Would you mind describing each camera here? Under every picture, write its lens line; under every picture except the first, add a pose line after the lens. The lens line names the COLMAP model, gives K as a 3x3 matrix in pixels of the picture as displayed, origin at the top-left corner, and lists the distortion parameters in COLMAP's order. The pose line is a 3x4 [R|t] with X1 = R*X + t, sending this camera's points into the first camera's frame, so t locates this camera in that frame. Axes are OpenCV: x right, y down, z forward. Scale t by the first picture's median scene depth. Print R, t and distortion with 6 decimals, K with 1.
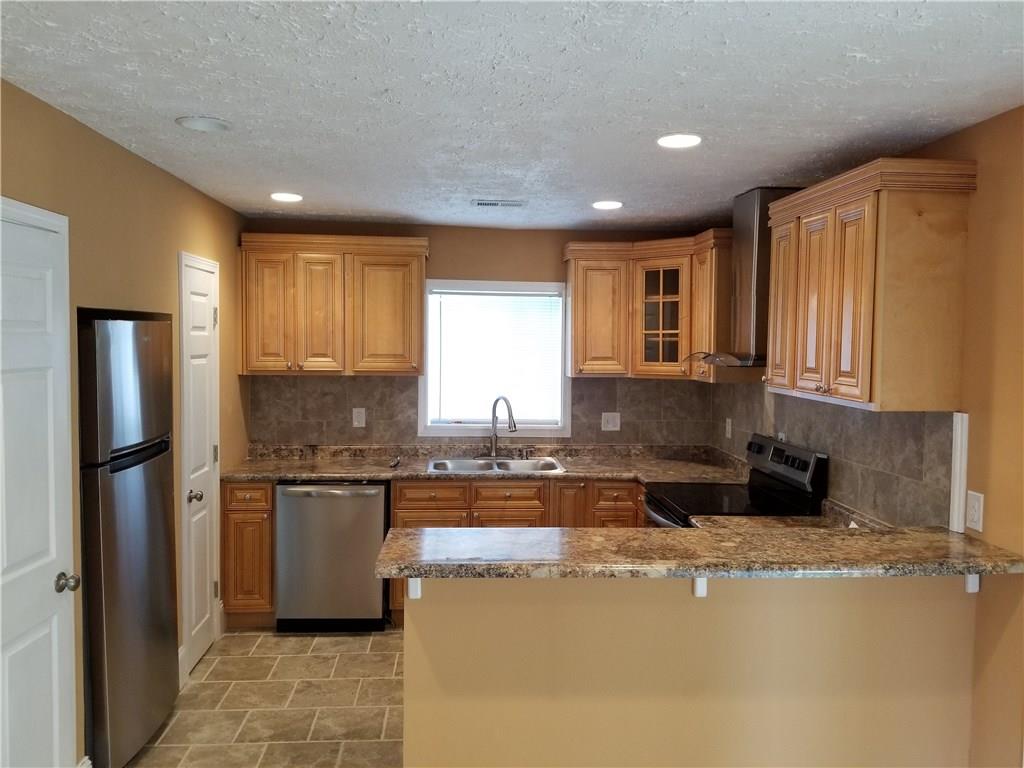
lens RADIAL K [[789.3, 0, 514.0], [0, 789.3, 373.5], [0, 0, 1]] dist [0.100604, -0.180852]
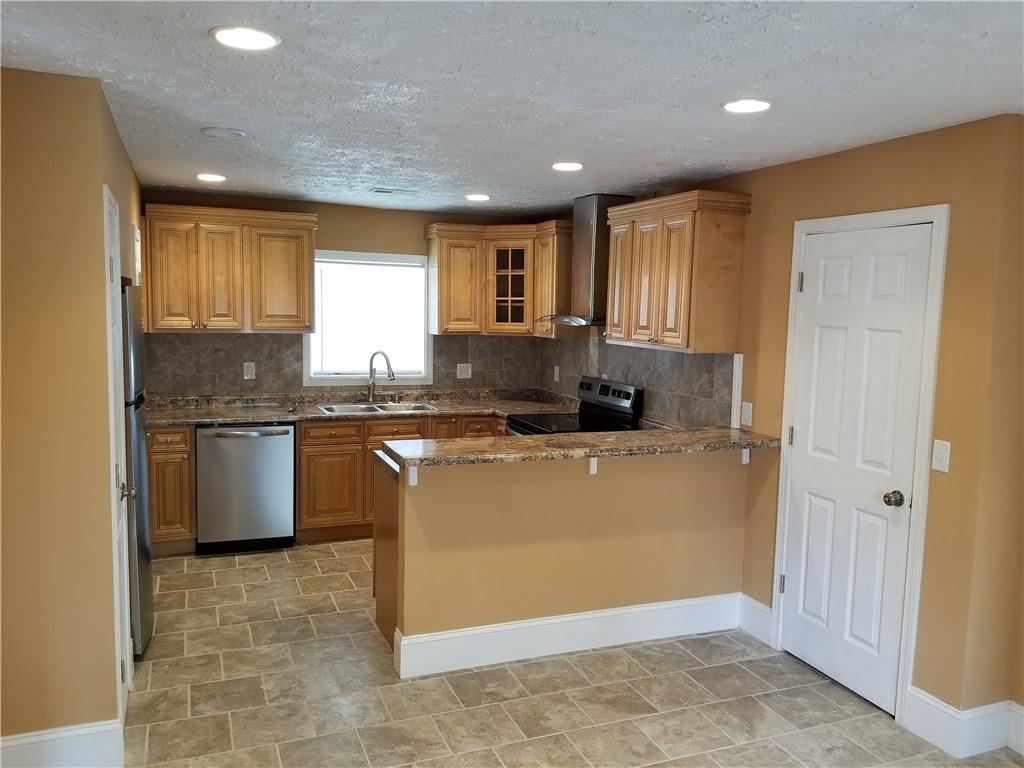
lens RADIAL K [[796.0, 0, 503.6], [0, 796.0, 381.4], [0, 0, 1]] dist [0.095921, -0.197566]
pose [[0.953564, -0.019956, 0.300528, -0.214802], [0.002678, 0.998325, 0.057794, 0.006118], [-0.301178, -0.054305, 0.952020, -0.223099]]
